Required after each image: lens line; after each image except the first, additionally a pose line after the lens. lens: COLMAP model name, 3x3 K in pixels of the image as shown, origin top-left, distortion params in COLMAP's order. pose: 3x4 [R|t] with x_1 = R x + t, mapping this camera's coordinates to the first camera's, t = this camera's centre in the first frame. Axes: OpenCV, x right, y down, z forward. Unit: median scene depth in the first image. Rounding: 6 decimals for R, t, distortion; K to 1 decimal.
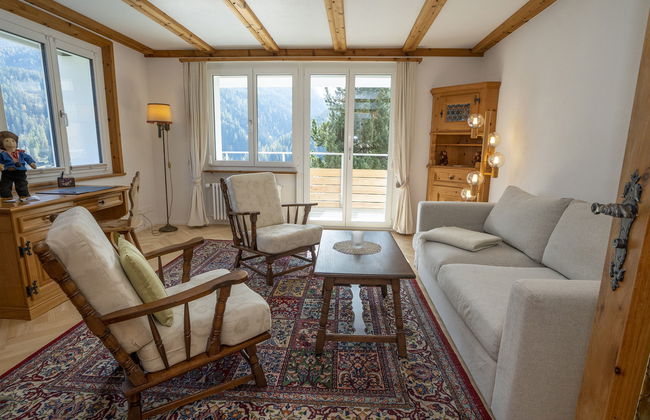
lens RADIAL K [[336.4, 0, 326.3], [0, 336.4, 210.1], [0, 0, 1]] dist [-0.053406, 0.016733]
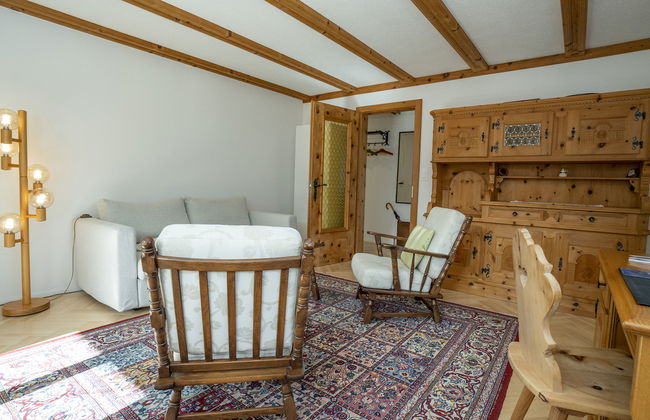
lens RADIAL K [[336.4, 0, 326.3], [0, 336.4, 210.1], [0, 0, 1]] dist [-0.053406, 0.016733]
pose [[-0.836405, -0.081880, 0.541962, -0.477605], [0.056927, 0.970454, 0.234473, -0.191879], [-0.545148, 0.226967, -0.807032, 1.160363]]
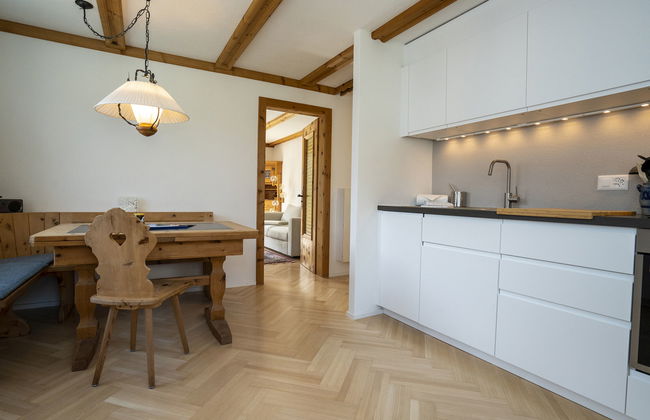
lens RADIAL K [[336.4, 0, 326.3], [0, 336.4, 210.1], [0, 0, 1]] dist [-0.053406, 0.016733]
pose [[0.828119, -0.014482, 0.560366, -0.511677], [0.098033, 0.988002, -0.119340, 0.240253], [-0.551914, 0.153762, 0.819602, -0.992382]]
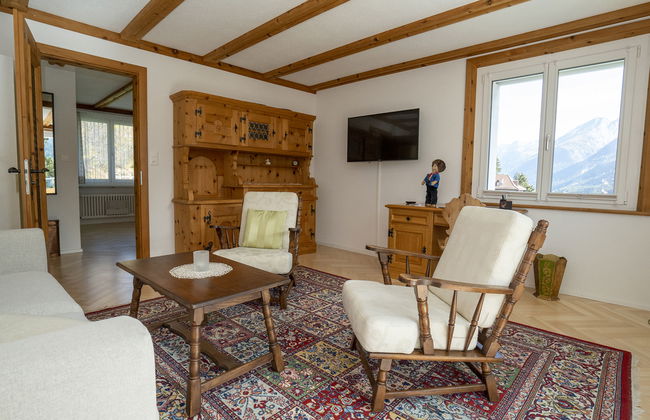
lens RADIAL K [[336.4, 0, 326.3], [0, 336.4, 210.1], [0, 0, 1]] dist [-0.053406, 0.016733]
pose [[-0.637430, 0.041989, -0.769363, 0.322515], [-0.172219, 0.965488, 0.195379, -0.152642], [0.751015, 0.257039, -0.608200, 1.050397]]
